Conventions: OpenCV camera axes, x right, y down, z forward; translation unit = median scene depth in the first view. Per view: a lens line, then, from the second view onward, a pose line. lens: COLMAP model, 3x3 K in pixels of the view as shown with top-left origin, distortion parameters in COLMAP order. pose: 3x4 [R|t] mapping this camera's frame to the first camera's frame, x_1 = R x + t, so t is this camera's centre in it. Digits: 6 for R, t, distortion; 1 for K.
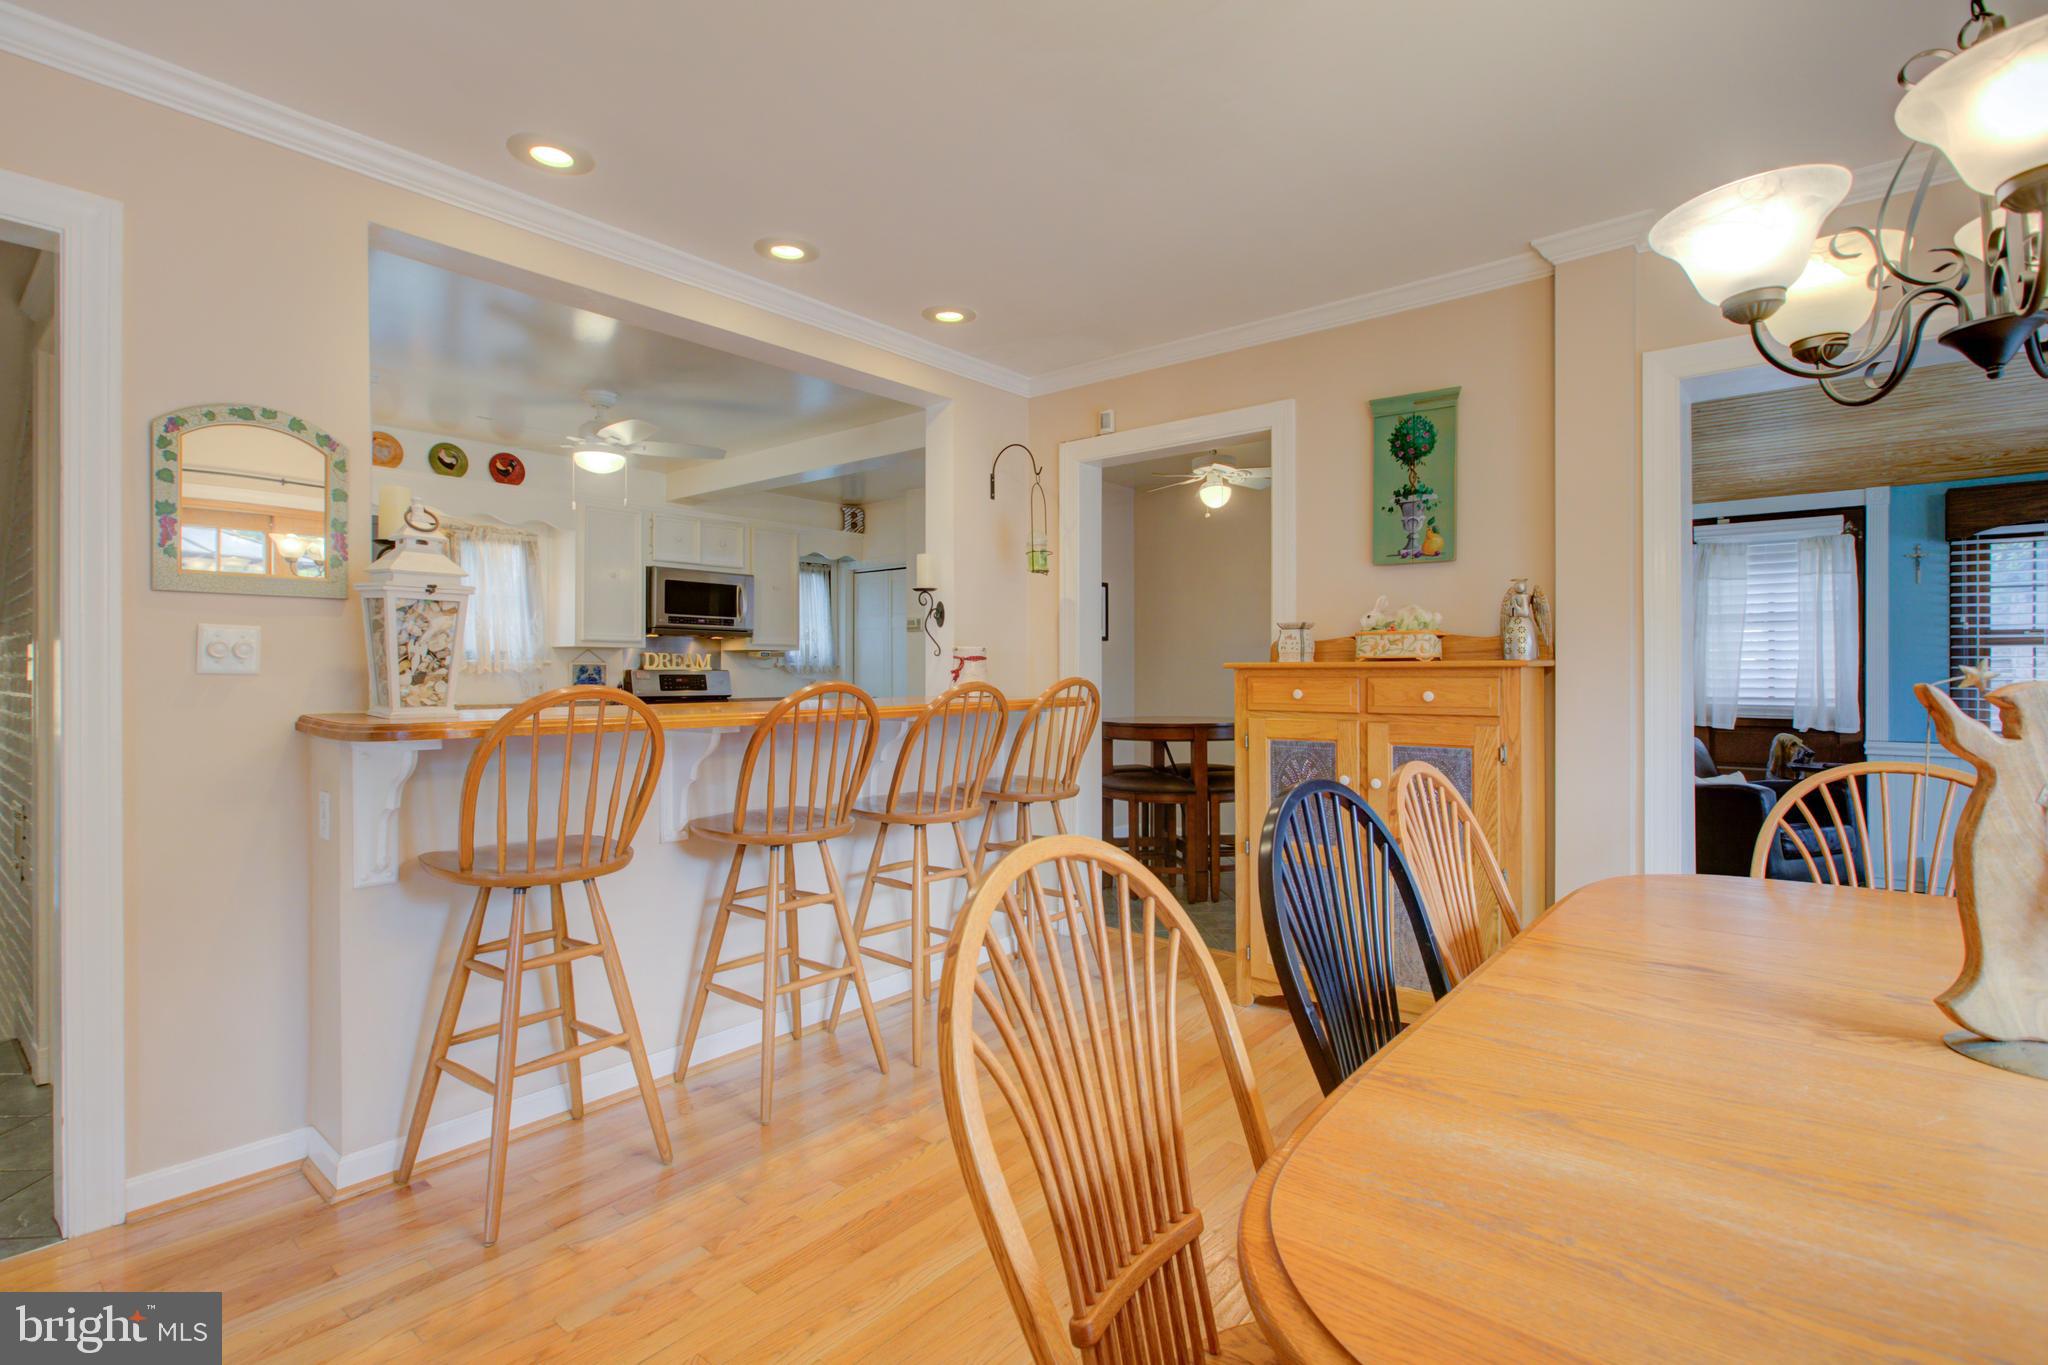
lens RADIAL K [[963.6, 0, 1018.9], [0, 963.6, 681.2], [0, 0, 1]] dist [-0.001594, -0.000214]
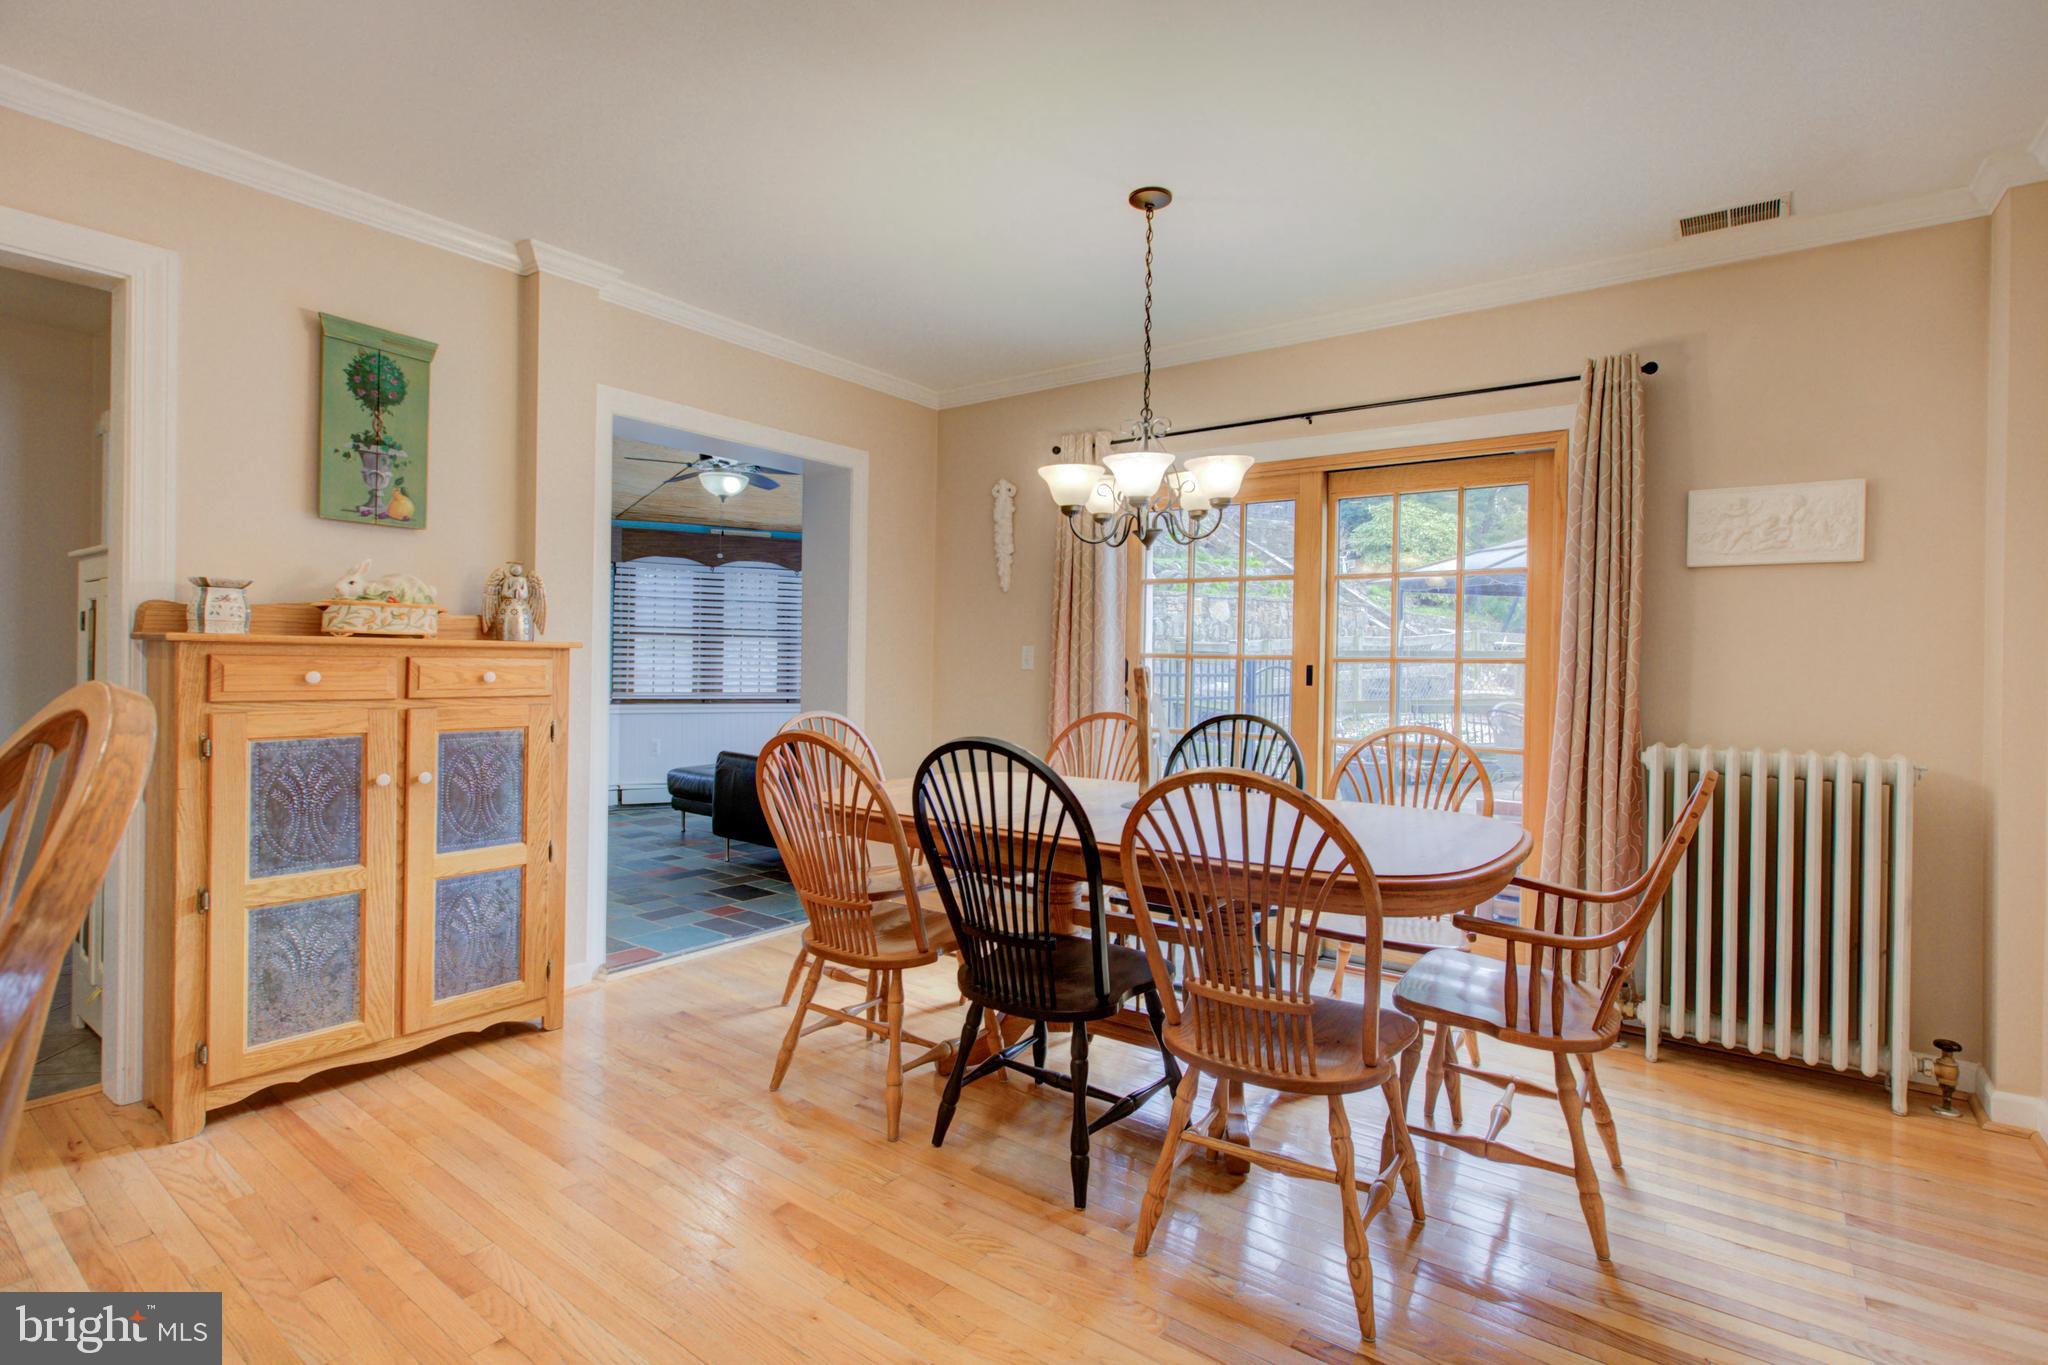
lens RADIAL K [[963.6, 0, 1021.6], [0, 963.6, 666.2], [0, 0, 1]] dist [-0.001594, -0.000214]
pose [[-0.040382, -0.006746, 0.999162, -0.485343], [-0.009936, 0.999930, 0.006349, -0.006093], [-0.999135, -0.009671, -0.040446, 0.458617]]
